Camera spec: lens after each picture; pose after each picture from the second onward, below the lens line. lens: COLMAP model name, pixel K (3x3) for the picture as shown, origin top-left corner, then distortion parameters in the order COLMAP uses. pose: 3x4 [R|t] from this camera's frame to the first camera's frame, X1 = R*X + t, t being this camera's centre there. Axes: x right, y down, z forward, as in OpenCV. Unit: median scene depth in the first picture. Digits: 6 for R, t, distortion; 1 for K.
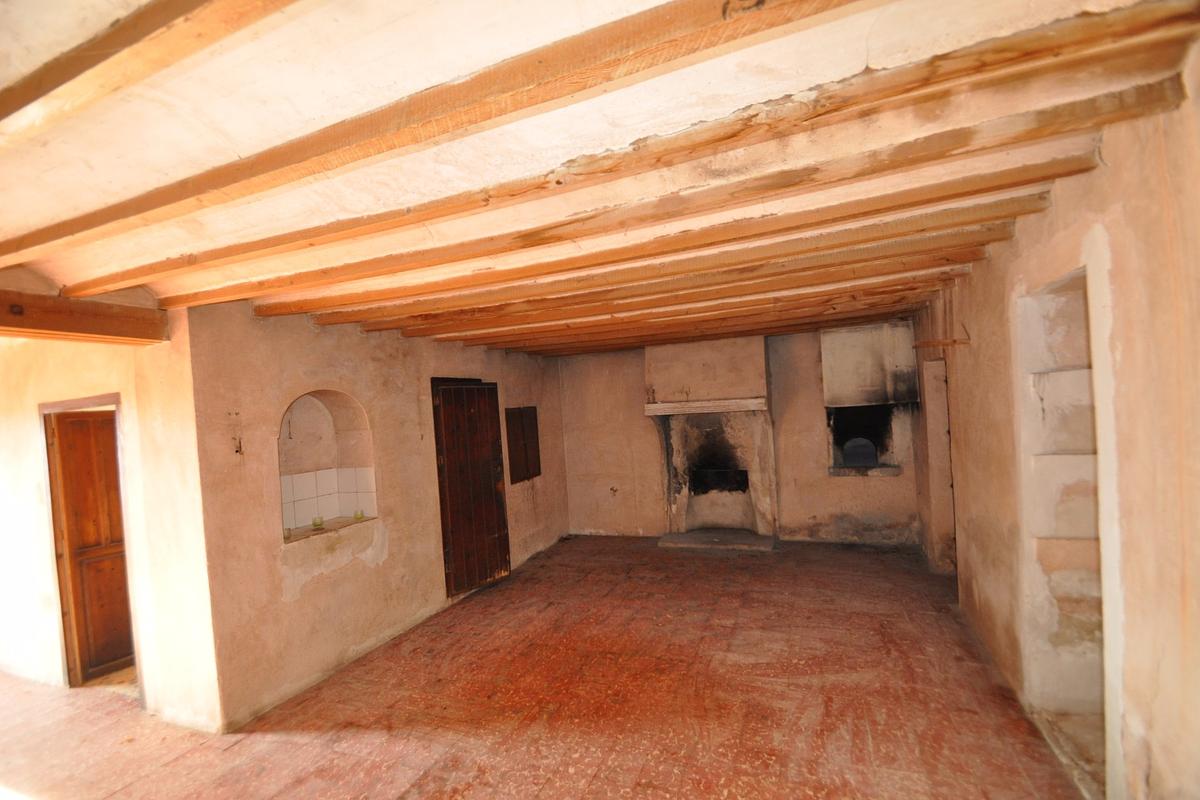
lens RADIAL K [[533.2, 0, 594.3], [0, 533.2, 410.8], [0, 0, 1]] dist [0.001524, -0.010208]
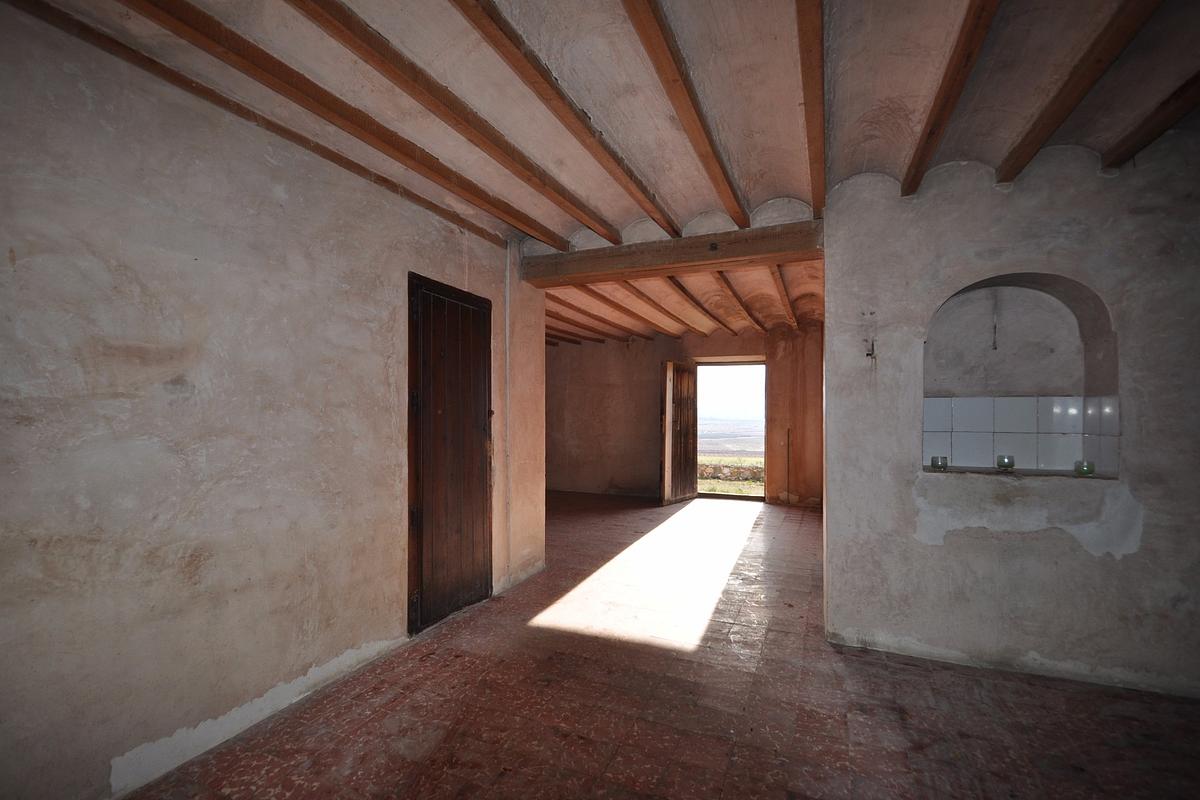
lens RADIAL K [[533.2, 0, 594.3], [0, 533.2, 410.8], [0, 0, 1]] dist [0.001524, -0.010208]
pose [[-0.030439, 0.063078, -0.997544, 0.238542], [-0.004038, 0.997991, 0.063229, 0.107848], [0.999528, 0.005953, -0.030123, 0.519394]]
